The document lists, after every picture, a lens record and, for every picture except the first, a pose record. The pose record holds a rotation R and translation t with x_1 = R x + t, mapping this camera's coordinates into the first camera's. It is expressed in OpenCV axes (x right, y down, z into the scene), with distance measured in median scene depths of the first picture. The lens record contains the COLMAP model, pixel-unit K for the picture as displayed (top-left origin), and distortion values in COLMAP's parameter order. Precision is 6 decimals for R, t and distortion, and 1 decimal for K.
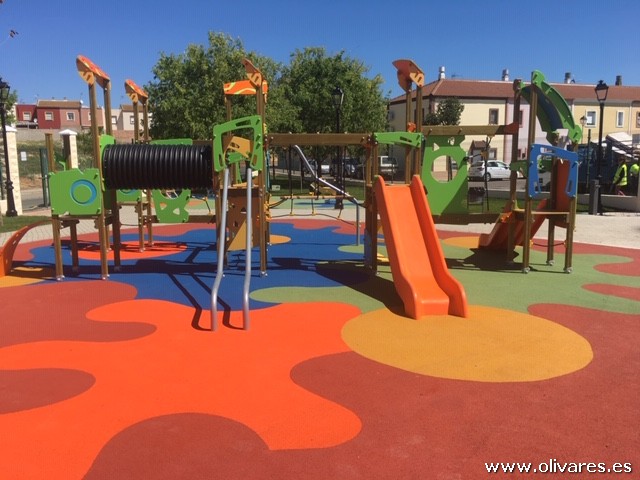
lens RADIAL K [[541.5, 0, 317.5], [0, 541.5, 239.5], [0, 0, 1]] dist [0.060711, -0.054169]
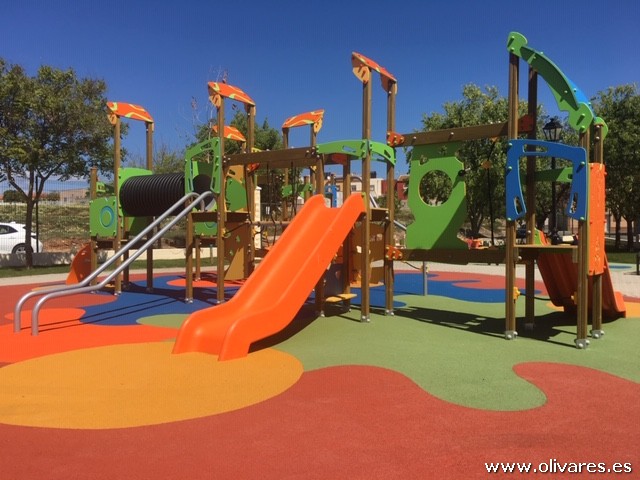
lens RADIAL K [[541.5, 0, 321.8], [0, 541.5, 243.0], [0, 0, 1]] dist [0.060711, -0.054169]
pose [[0.794220, 0.020452, -0.607286, 0.201724], [-0.094195, 0.991495, -0.089800, 0.009430], [0.600285, 0.128524, 0.789392, 0.117209]]
